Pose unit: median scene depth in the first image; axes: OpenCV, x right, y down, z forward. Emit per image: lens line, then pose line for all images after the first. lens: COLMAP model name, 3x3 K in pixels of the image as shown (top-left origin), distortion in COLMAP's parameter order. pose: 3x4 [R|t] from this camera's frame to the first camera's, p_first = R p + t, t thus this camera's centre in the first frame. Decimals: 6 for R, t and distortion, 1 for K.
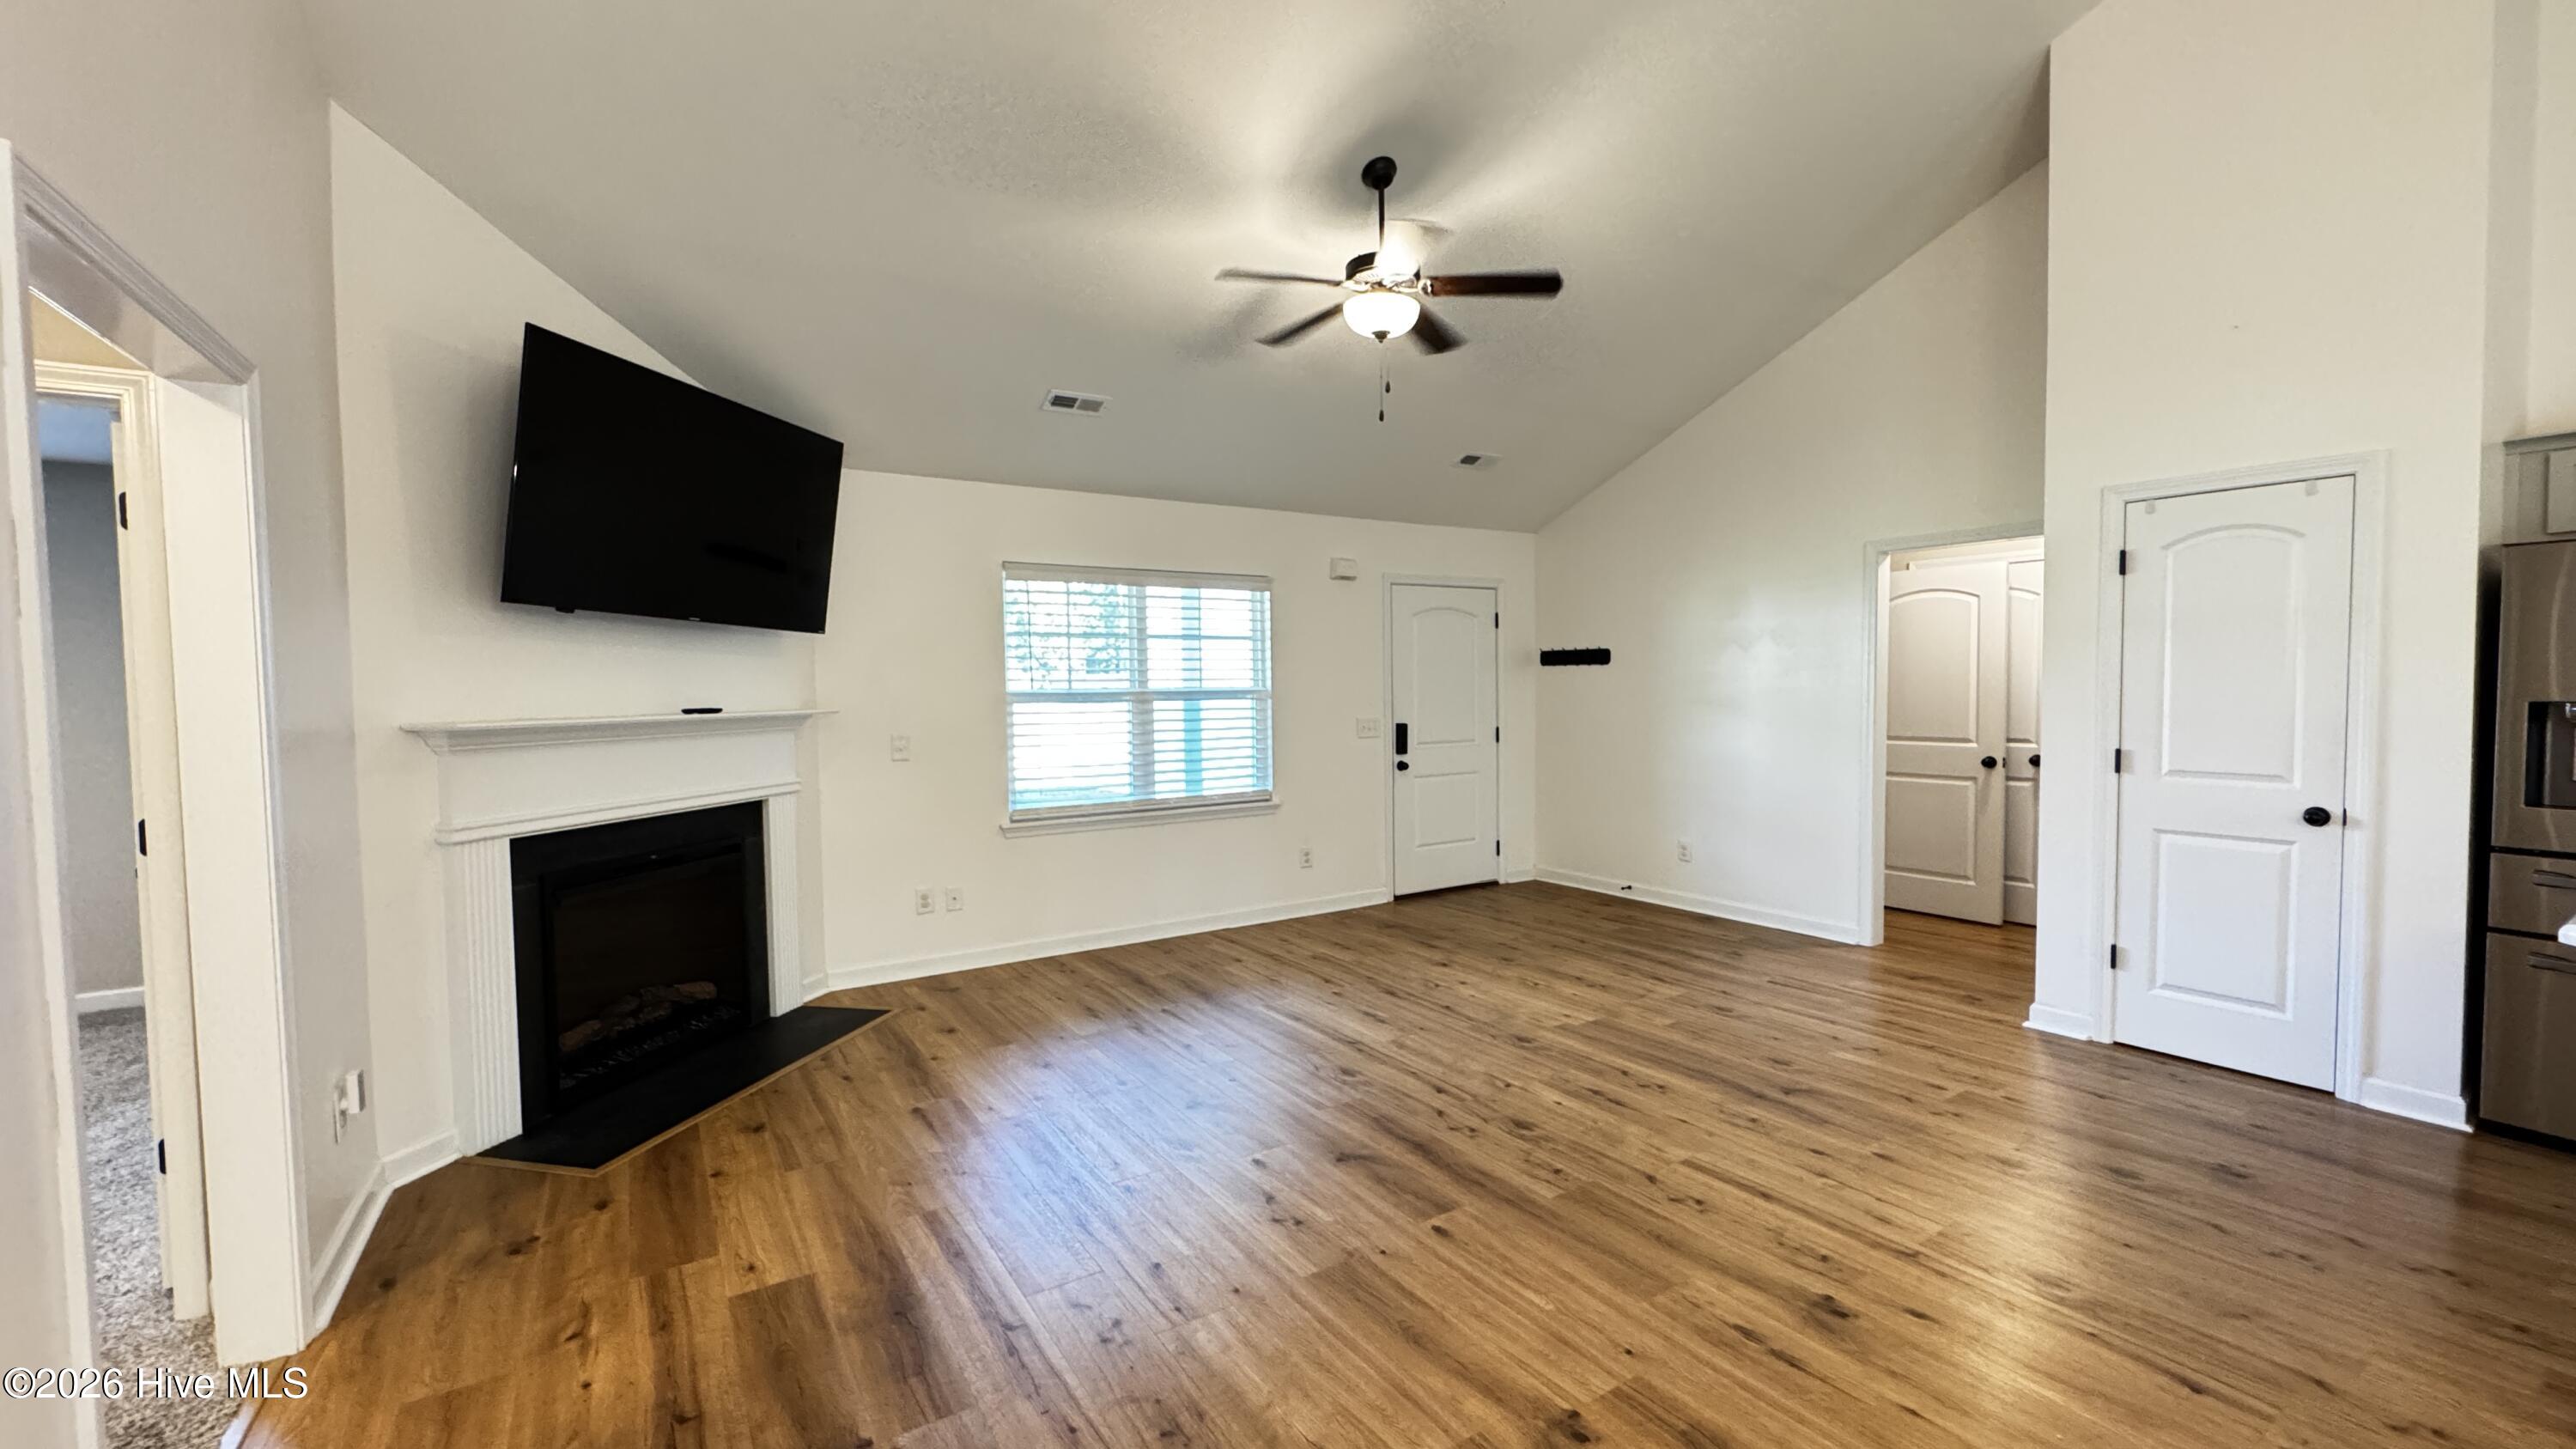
lens RADIAL K [[1029.1, 0, 1282.3], [0, 1029.1, 722.9], [0, 0, 1]] dist [-0.003423, -0.000535]
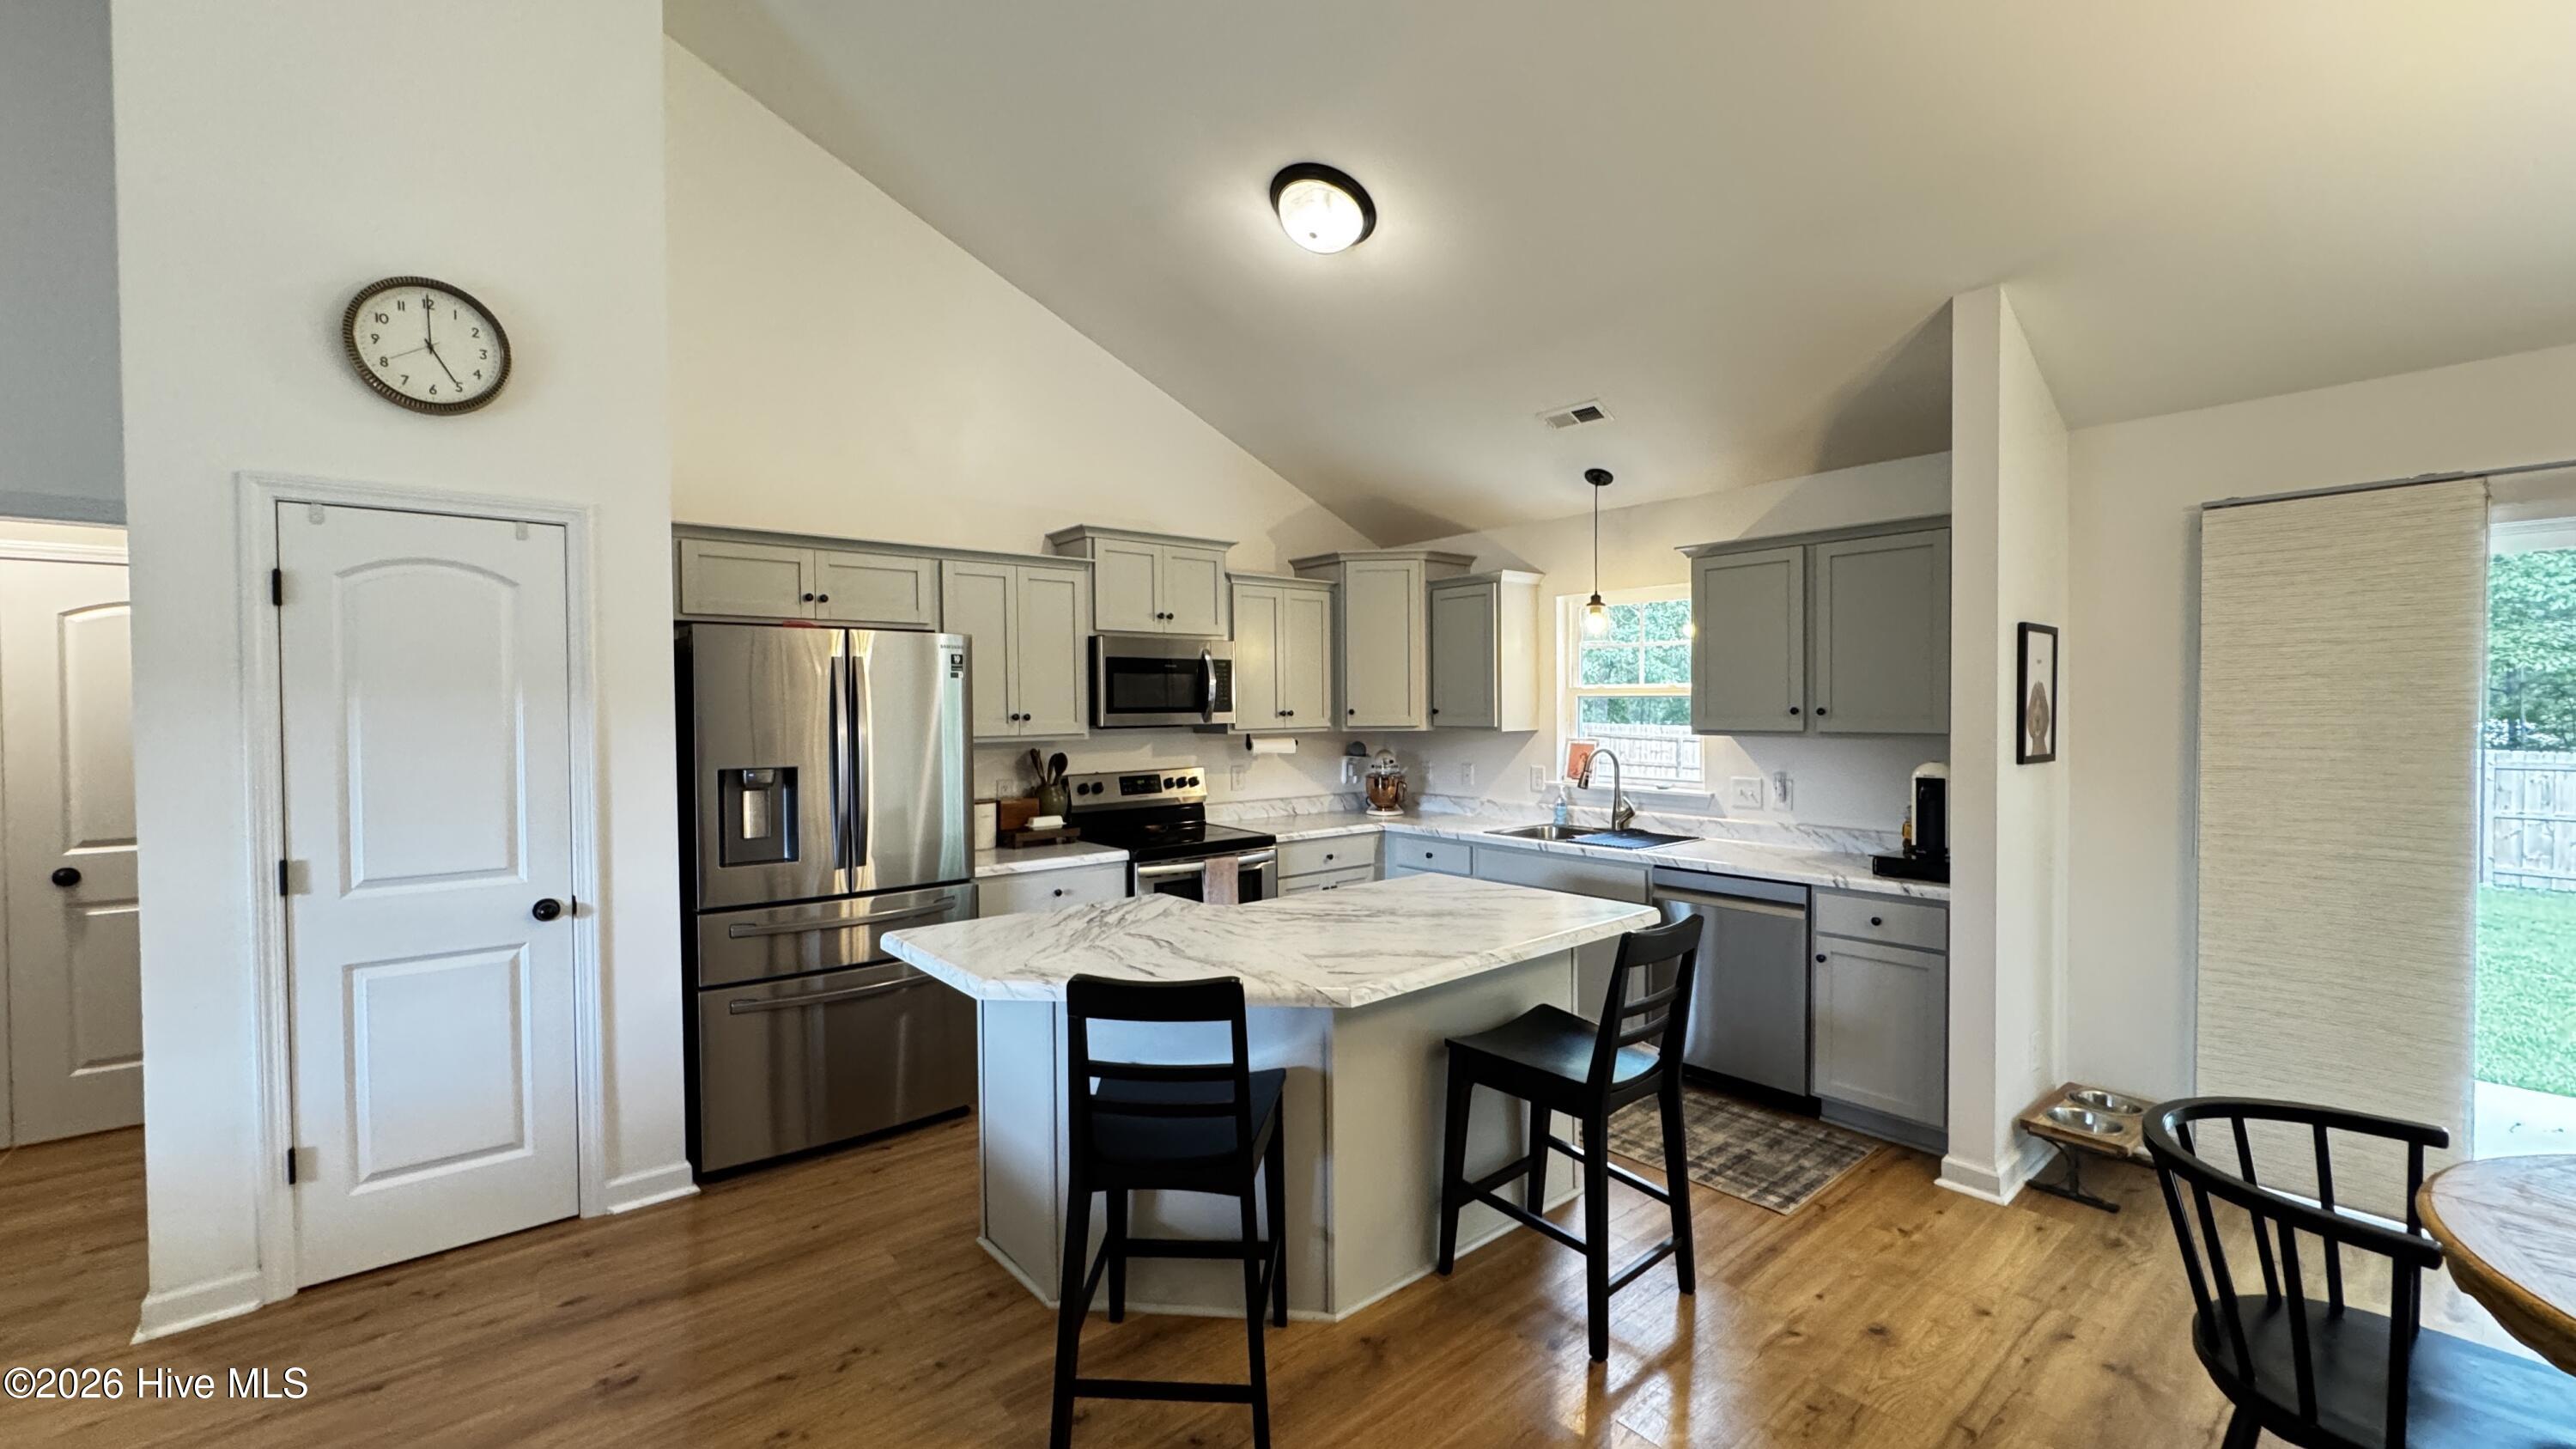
lens RADIAL K [[1026.7, 0, 1284.4], [0, 1026.7, 727.9], [0, 0, 1]] dist [-0.005984, 0.000418]
pose [[-0.119743, -0.008571, 0.992768, 0.064584], [0.048150, 0.998736, 0.014431, -0.040464], [-0.991637, 0.049529, -0.119178, 0.421297]]
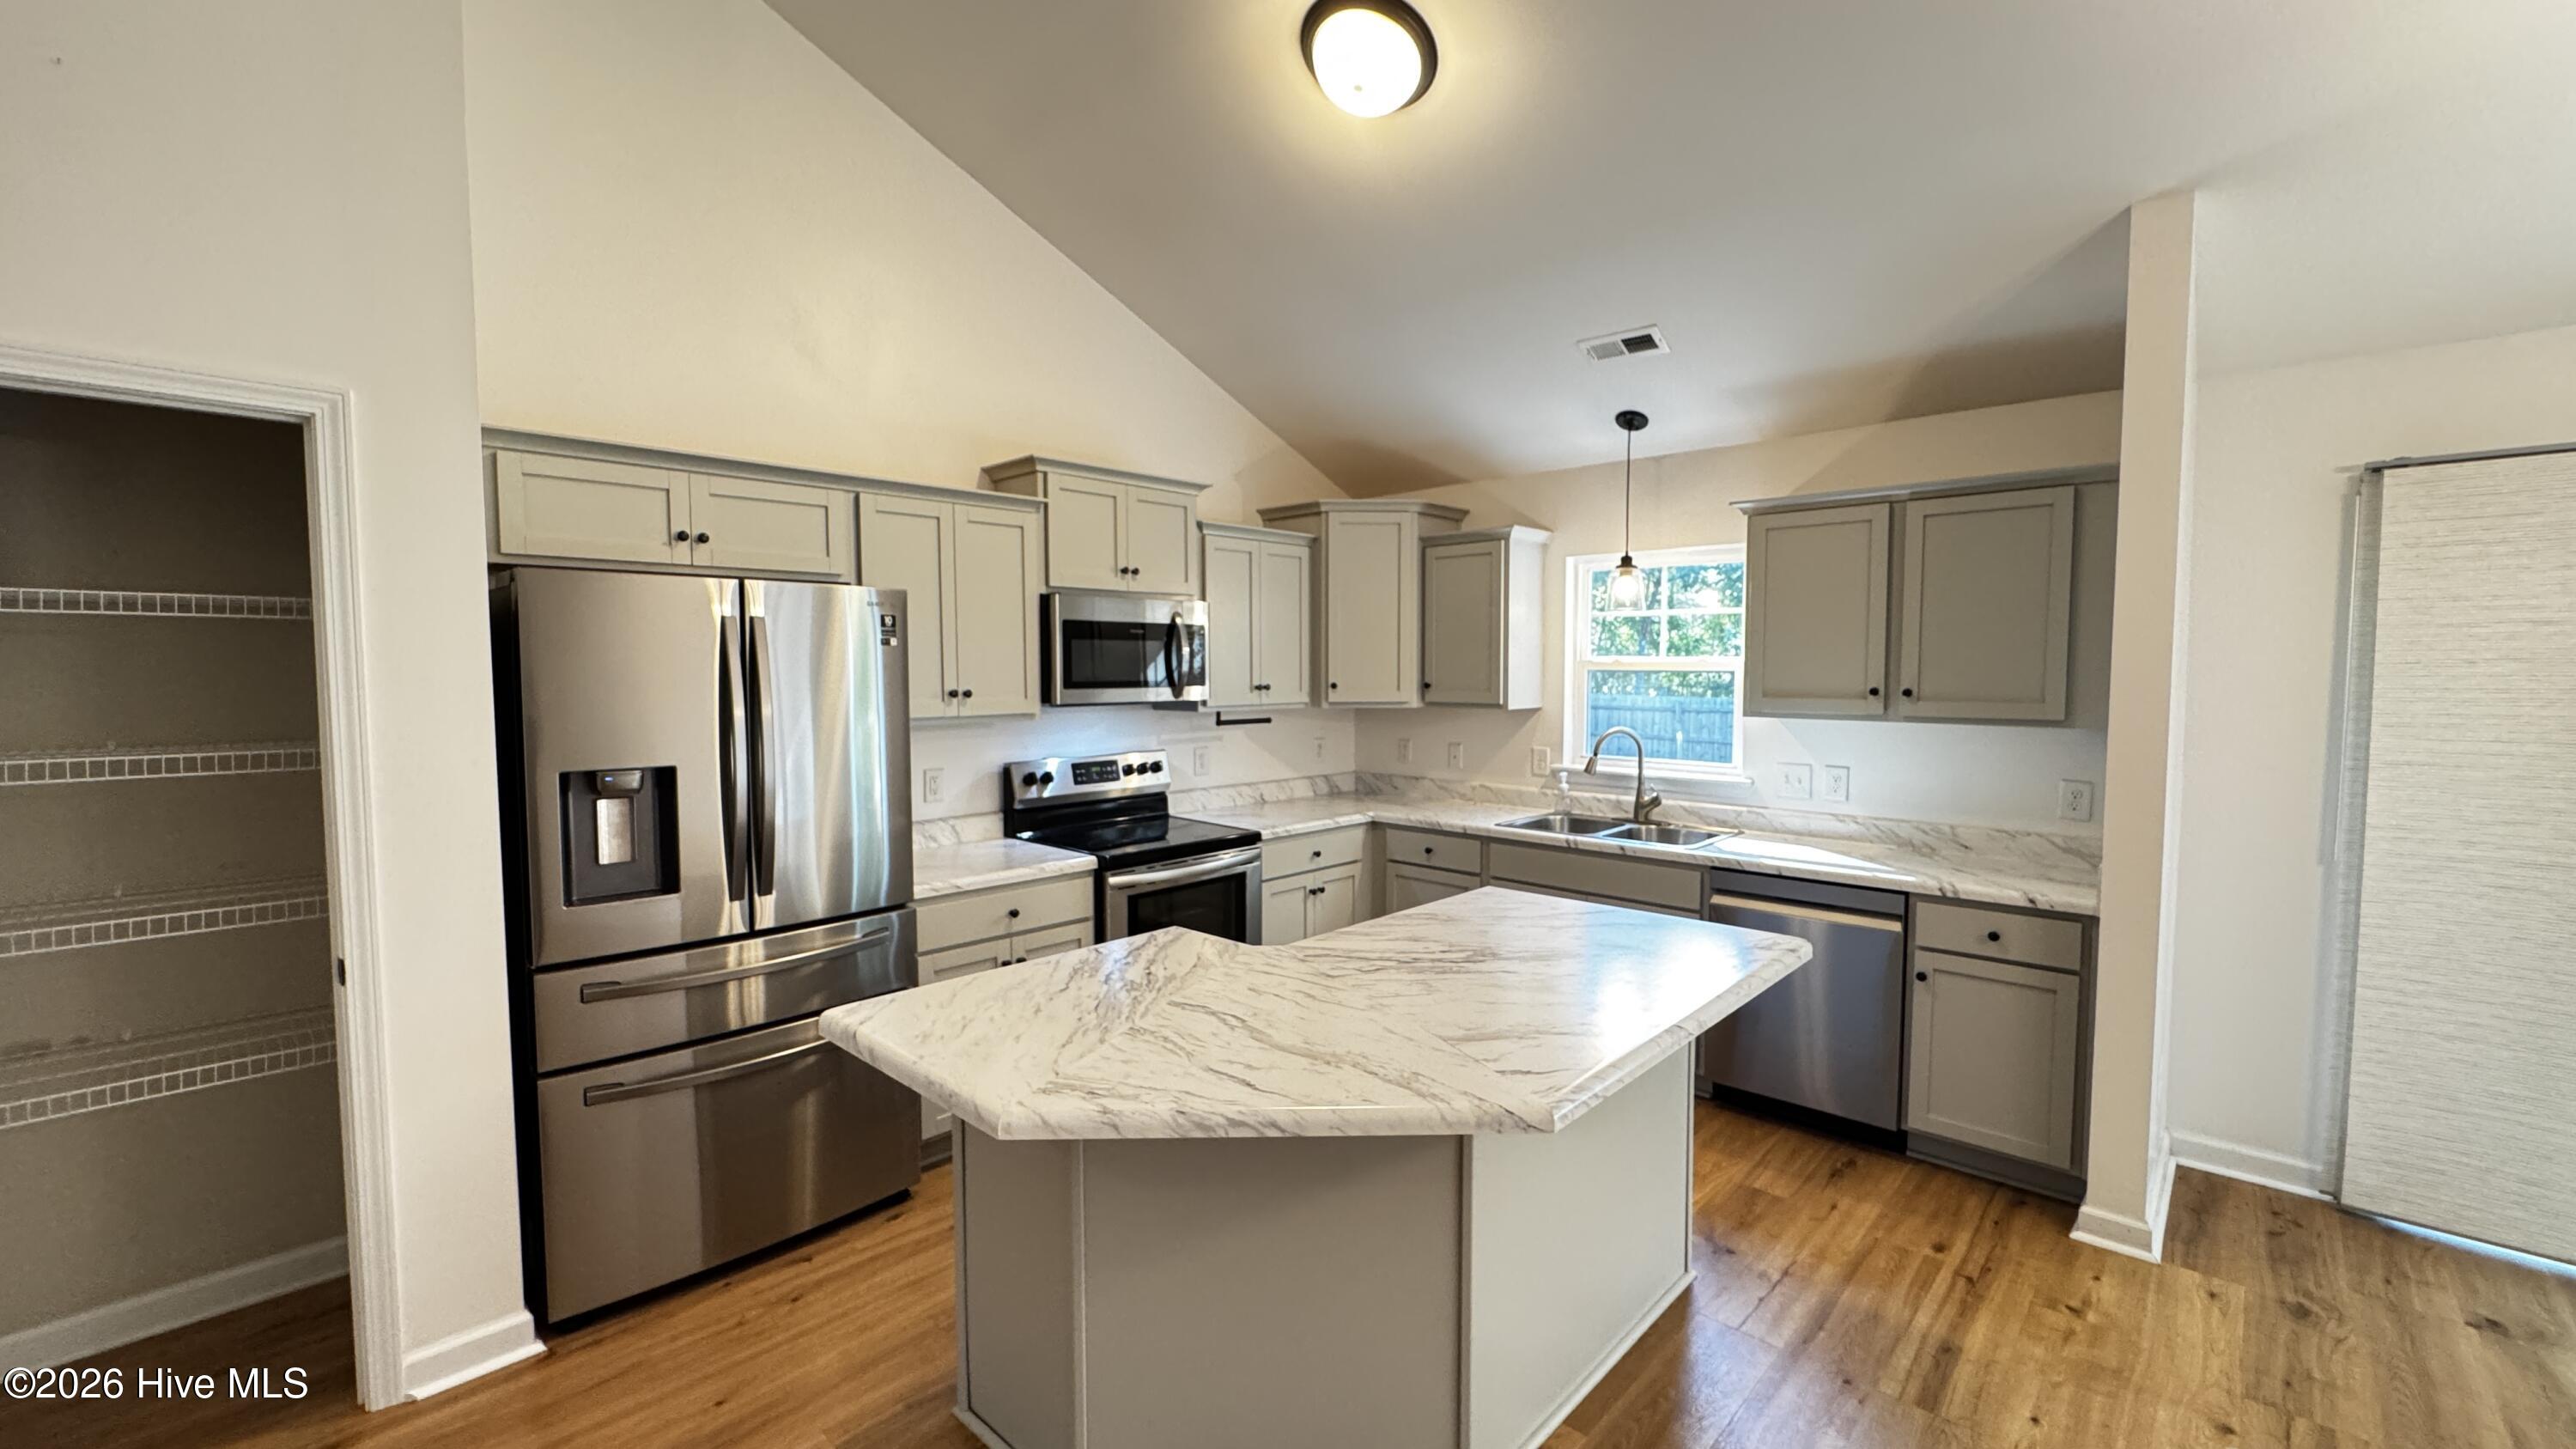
lens RADIAL K [[1029.1, 0, 1285.9], [0, 1029.1, 728.7], [0, 0, 1]] dist [-0.003423, -0.000535]
pose [[-0.239690, -0.045130, 0.969800, 0.266040], [0.041943, 0.997505, 0.056786, -0.058528], [-0.969943, 0.054287, -0.237199, 0.510673]]
